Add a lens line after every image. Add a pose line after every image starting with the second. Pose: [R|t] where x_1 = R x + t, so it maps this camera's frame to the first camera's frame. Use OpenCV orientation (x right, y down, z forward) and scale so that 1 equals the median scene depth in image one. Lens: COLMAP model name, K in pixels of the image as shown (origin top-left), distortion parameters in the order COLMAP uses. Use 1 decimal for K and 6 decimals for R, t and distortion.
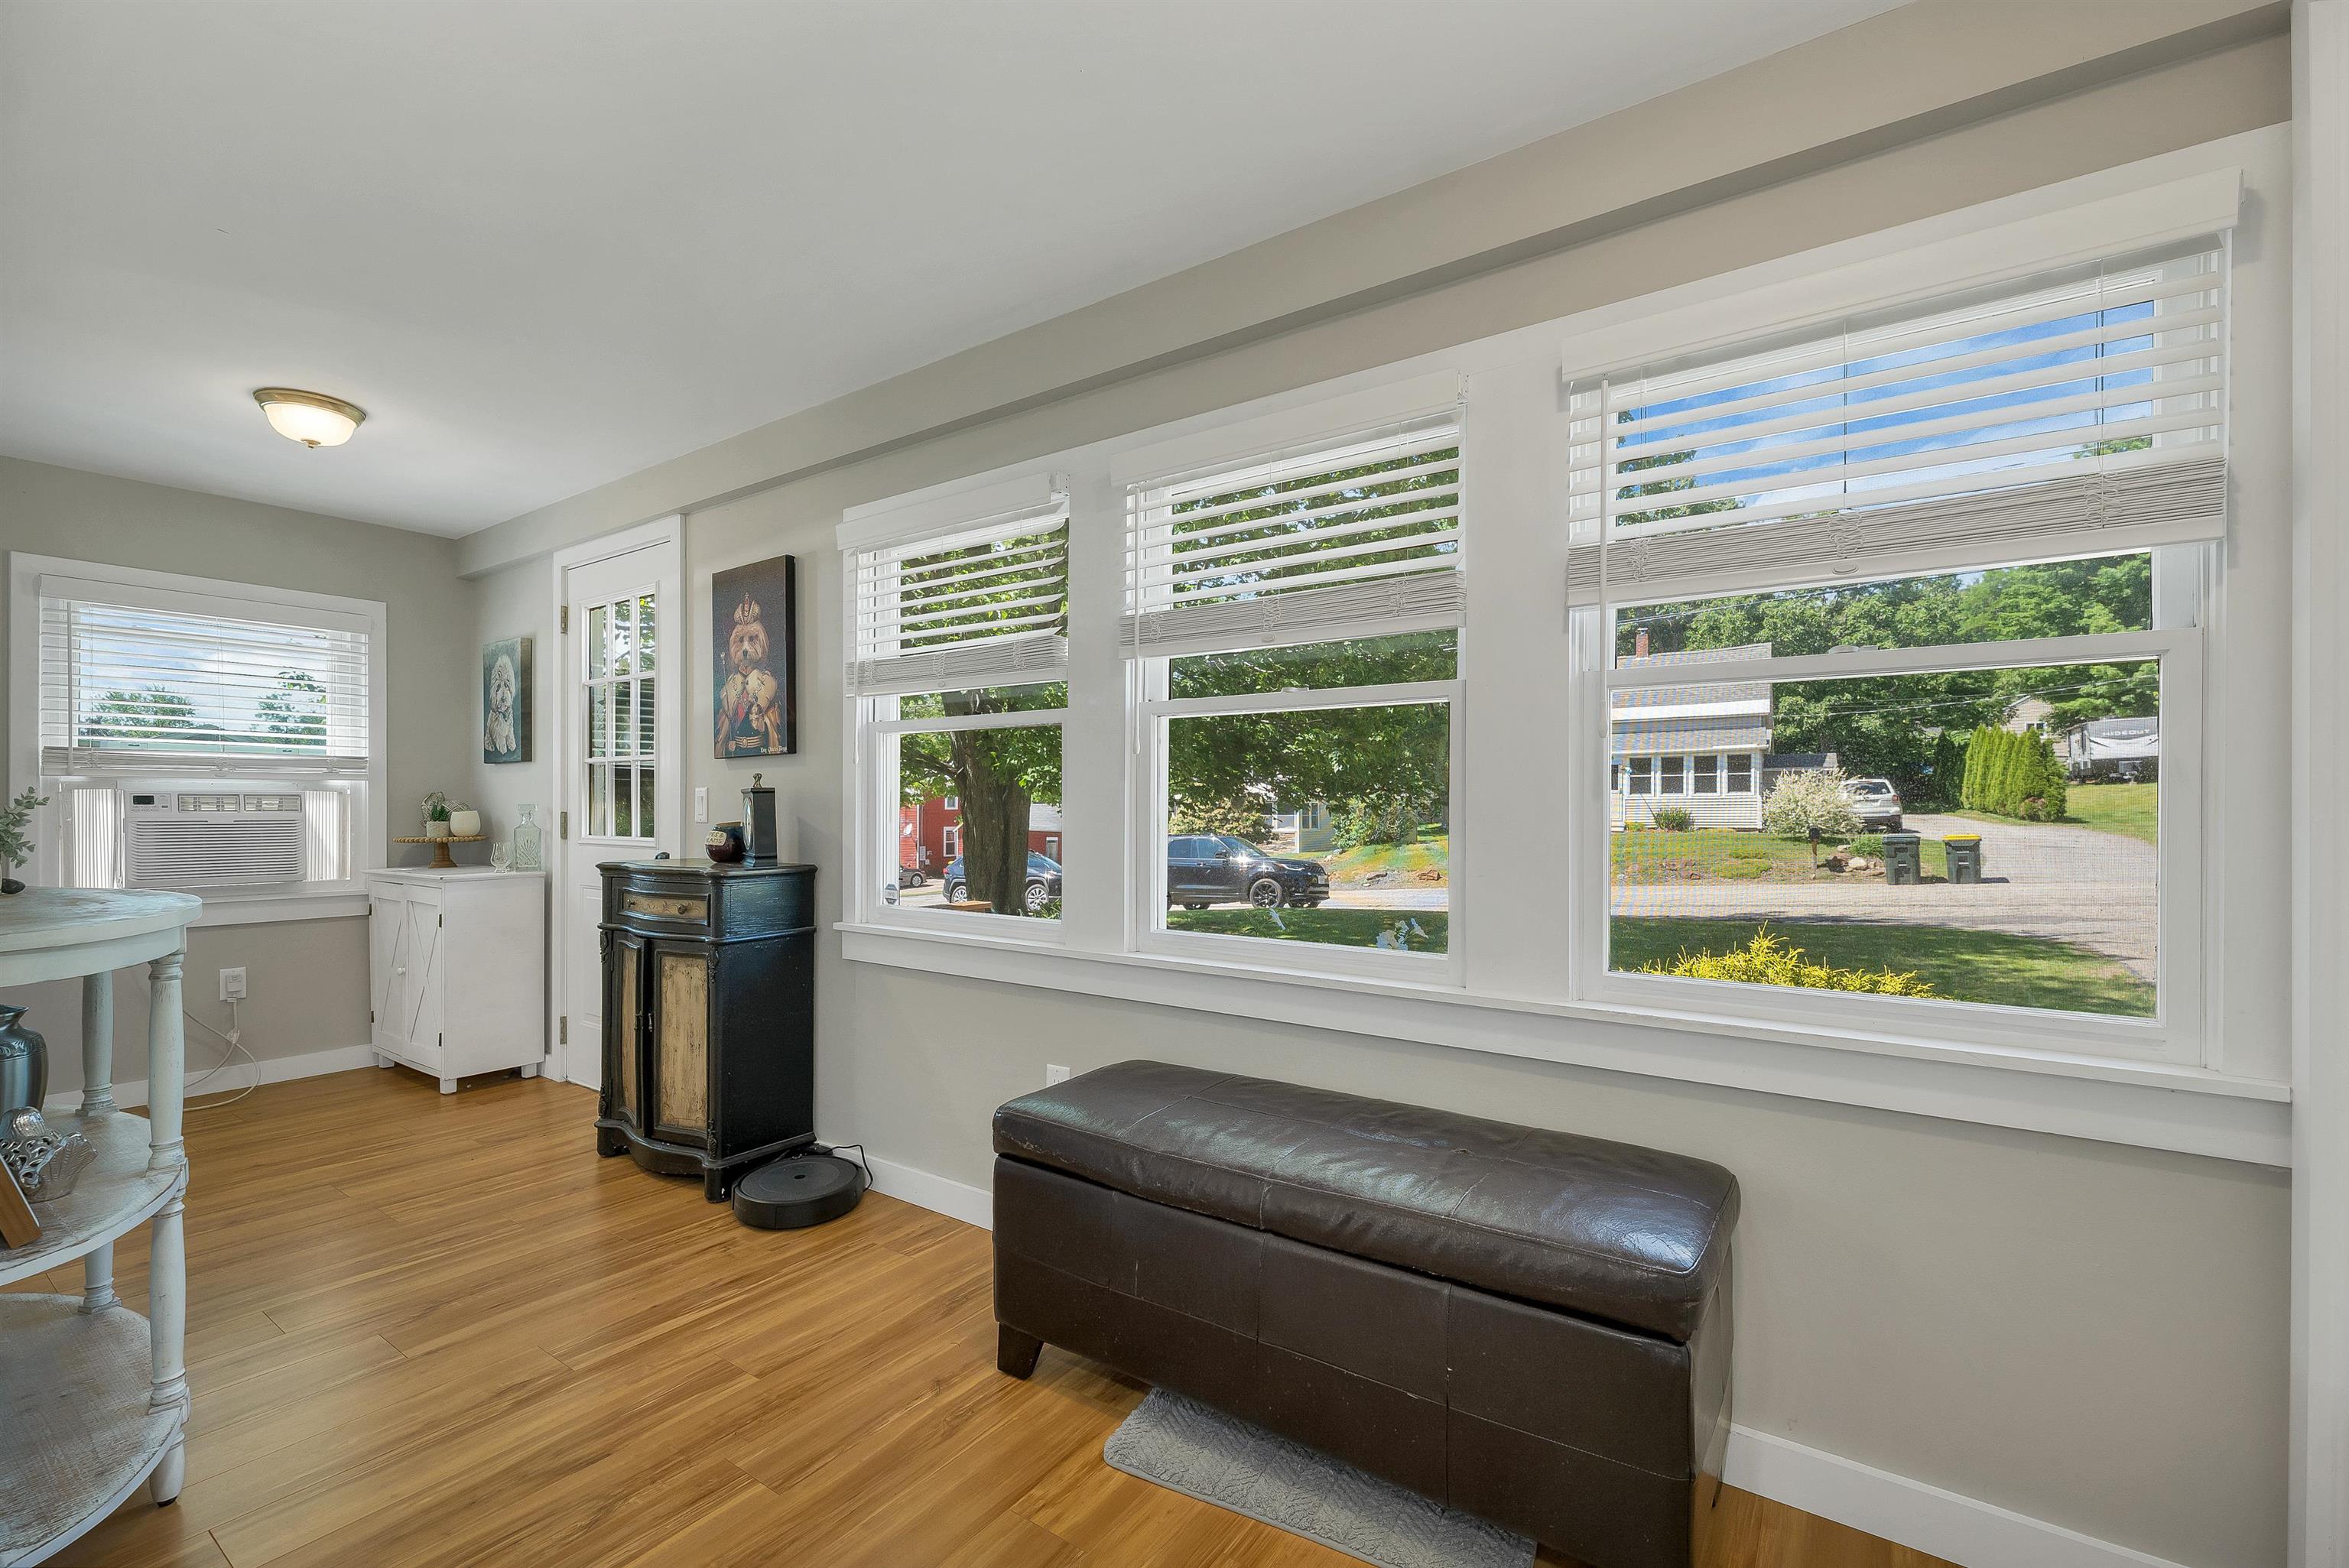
lens RADIAL K [[988.4, 0, 1188.8], [0, 988.4, 812.9], [0, 0, 1]] dist [-0.001715, 0.002651]
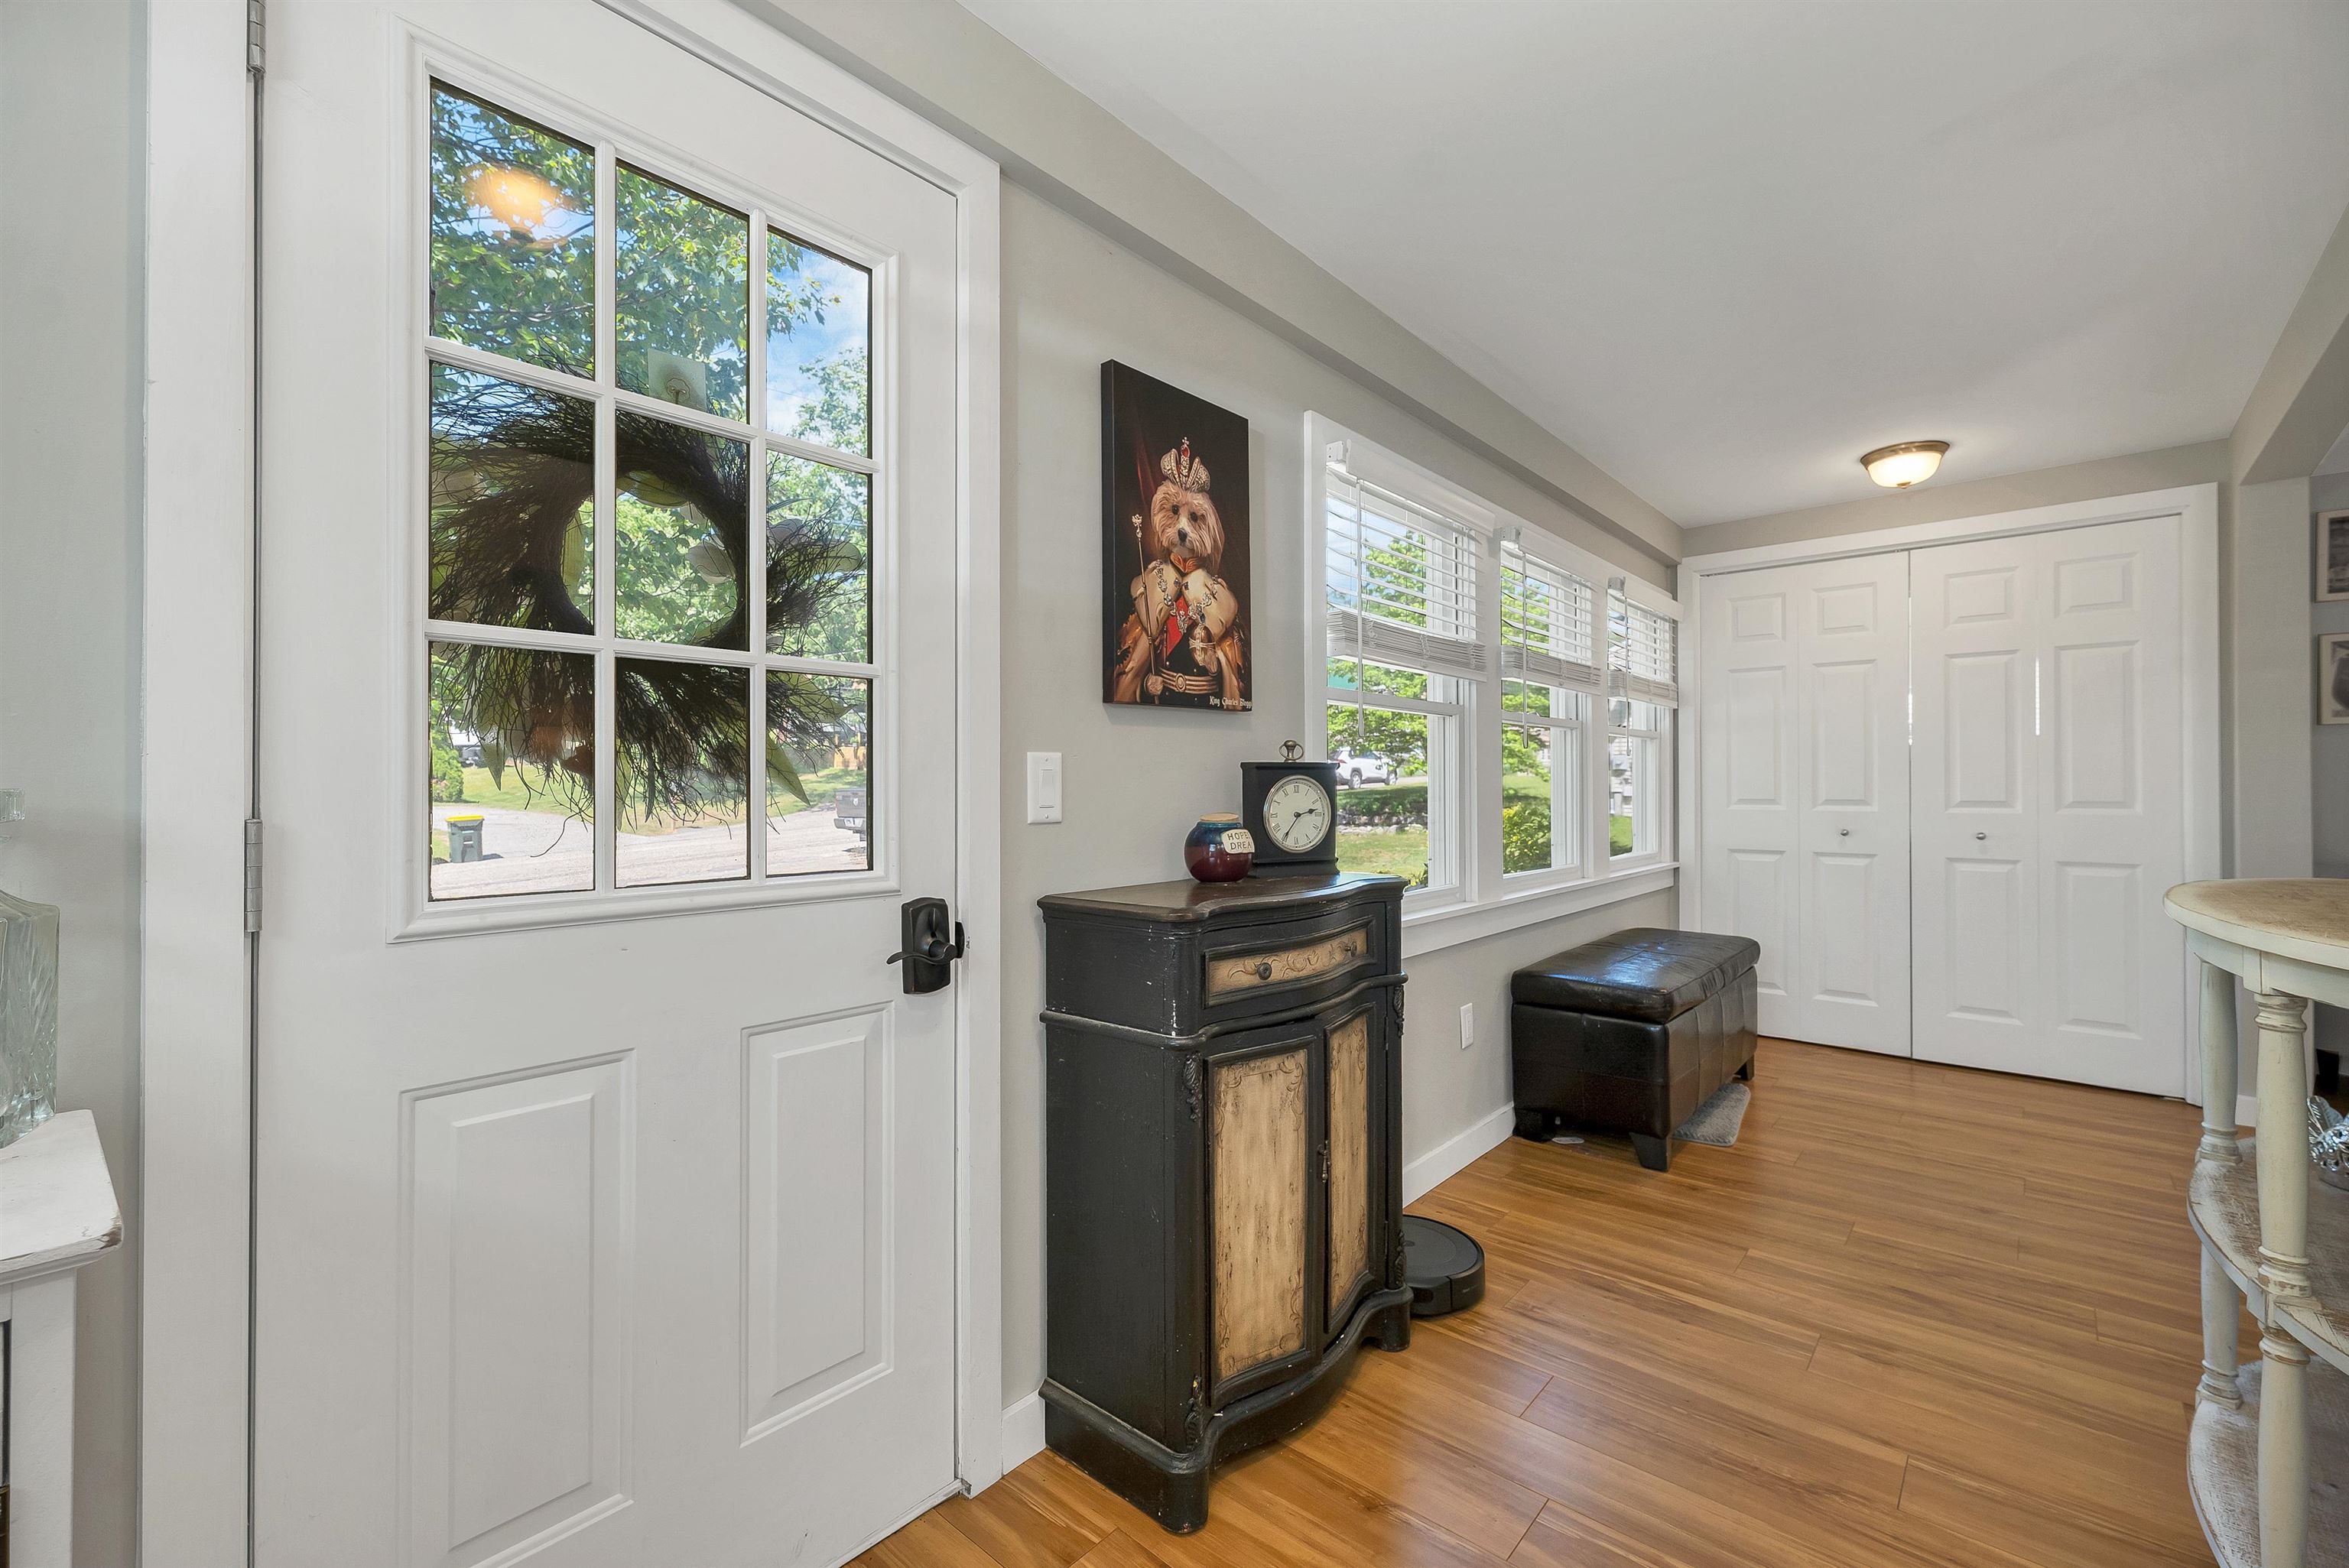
lens RADIAL K [[988.4, 0, 1163.0], [0, 988.4, 785.2], [0, 0, 1]] dist [-0.001715, 0.002651]
pose [[0.123021, -0.000083, 0.992404, -1.045180], [0.010086, 0.999948, -0.001167, -0.008598], [-0.992353, 0.010153, 0.123016, 0.935793]]
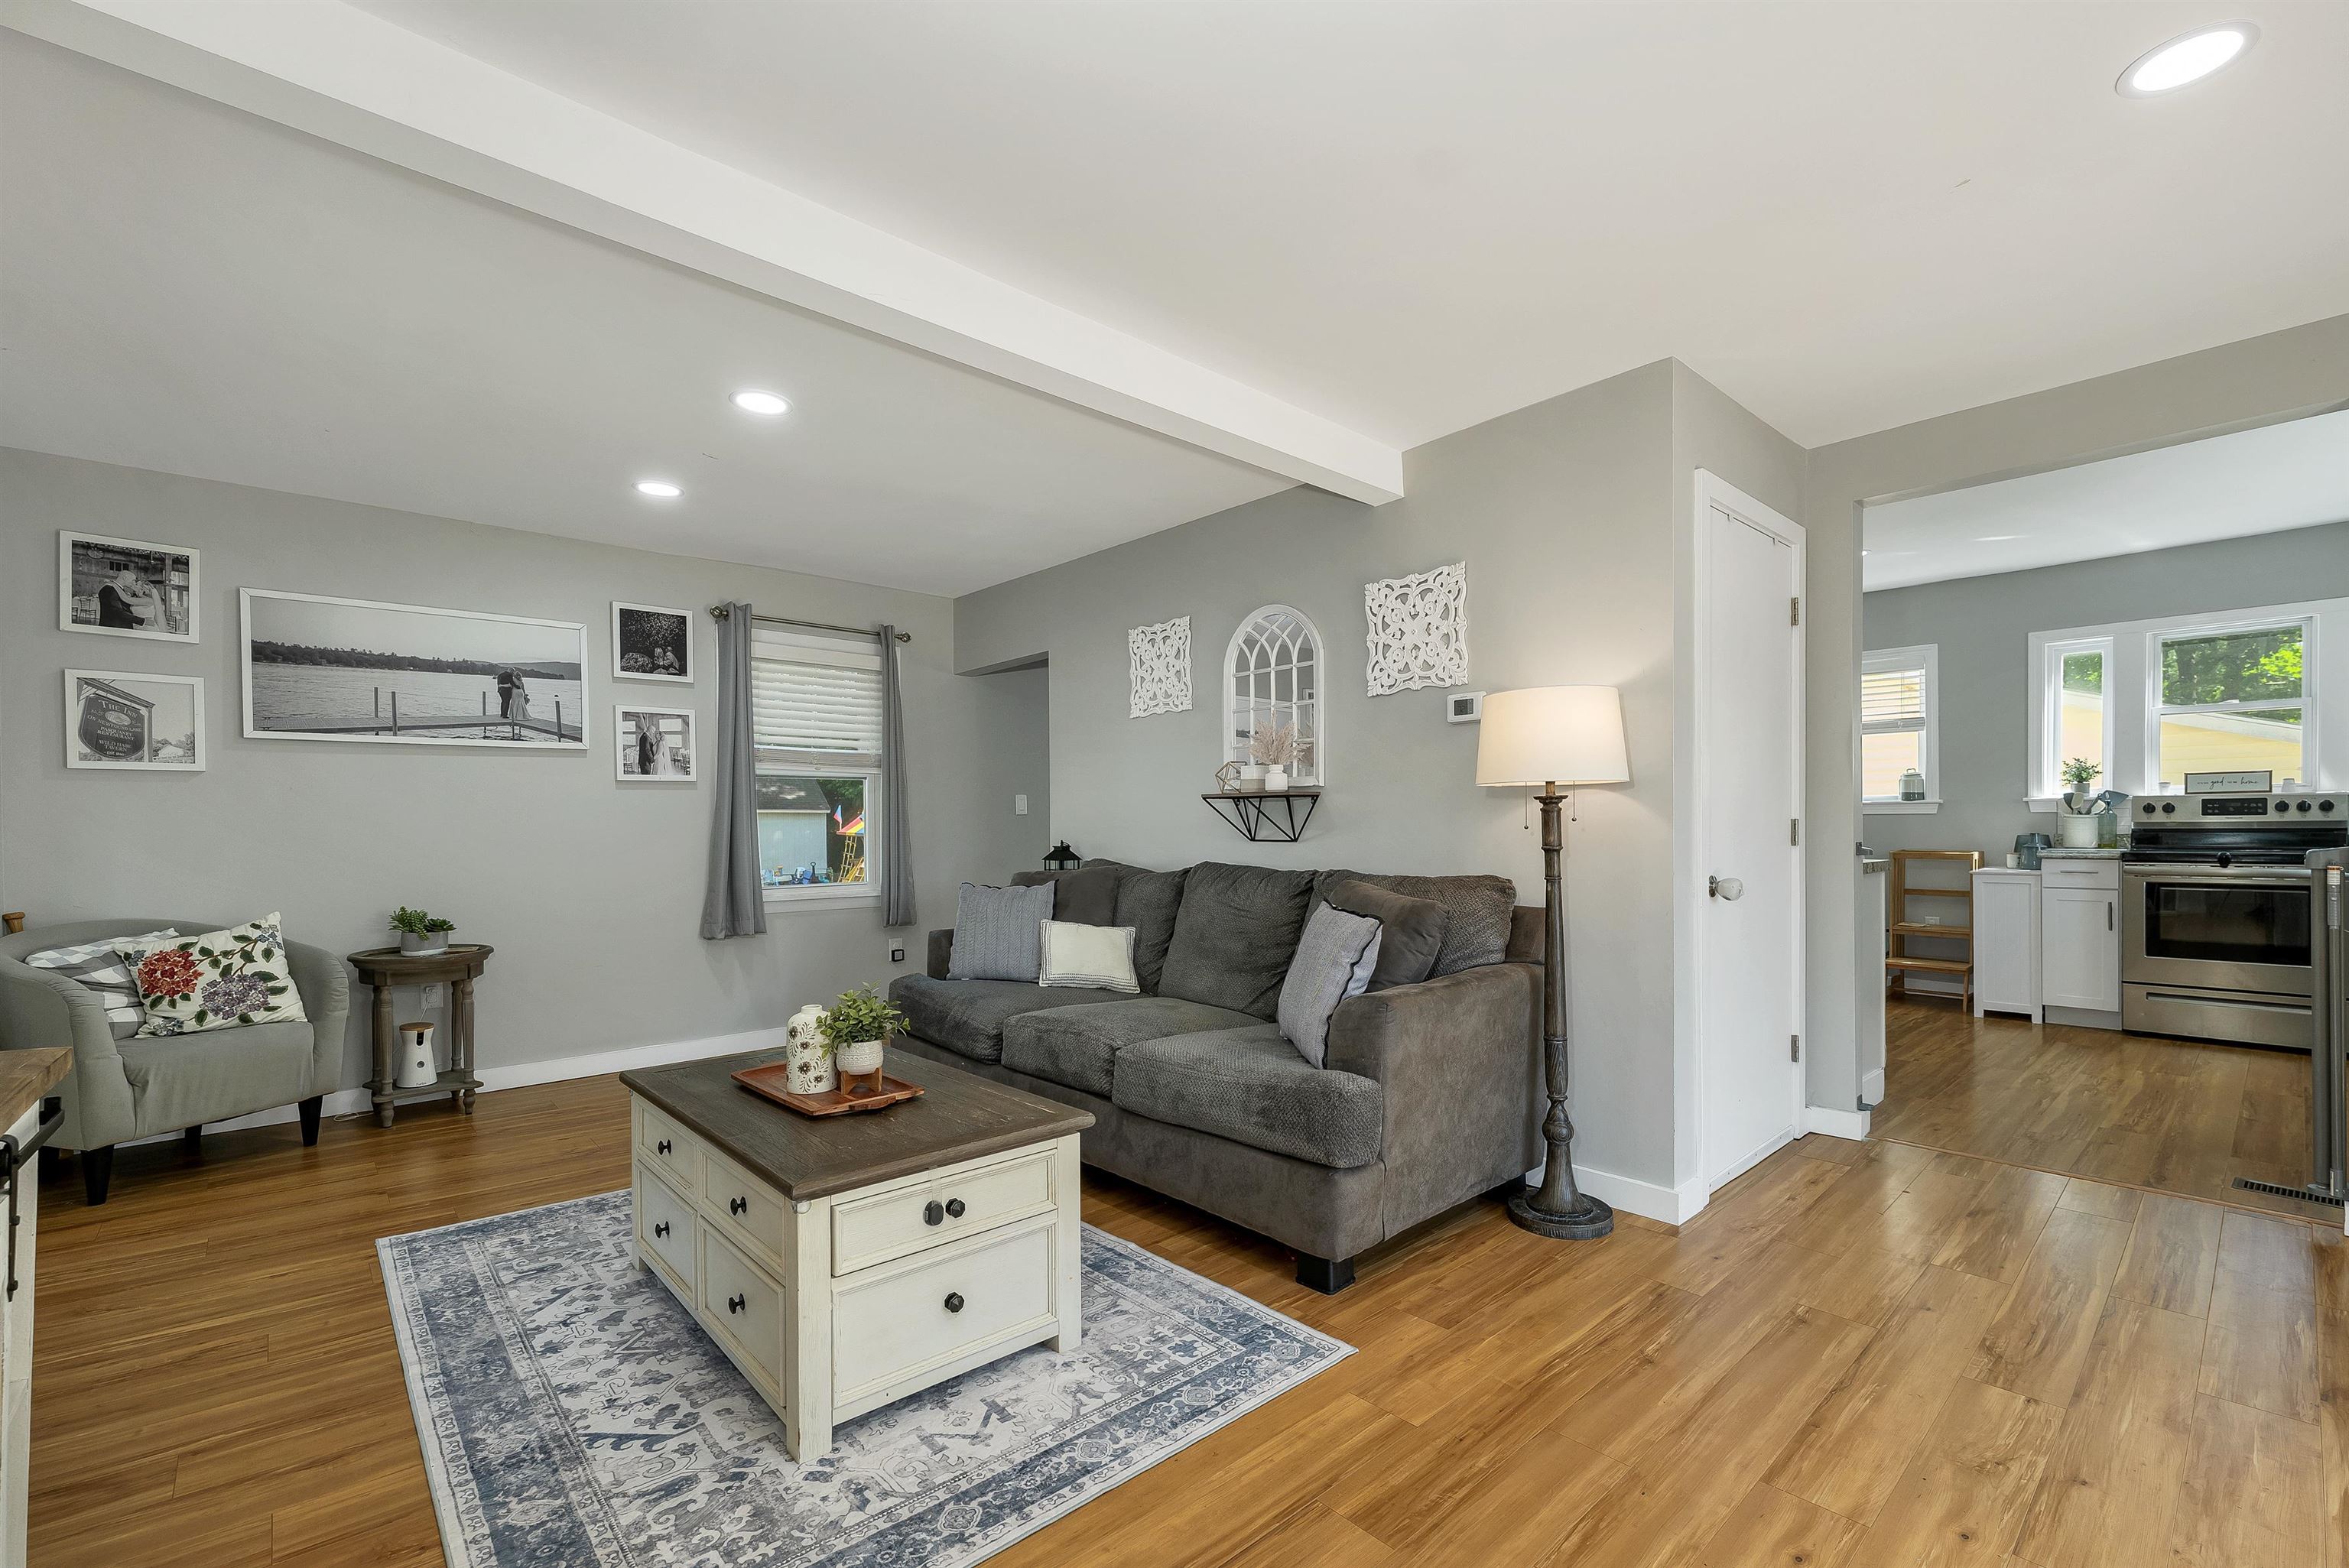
lens RADIAL K [[988.4, 0, 1188.6], [0, 988.4, 835.4], [0, 0, 1]] dist [-0.001715, 0.002651]
pose [[-0.972980, 0.004567, 0.230844, -1.117043], [0.008847, 0.999808, 0.017506, -0.004325], [-0.230719, 0.019076, -0.972833, 0.468903]]
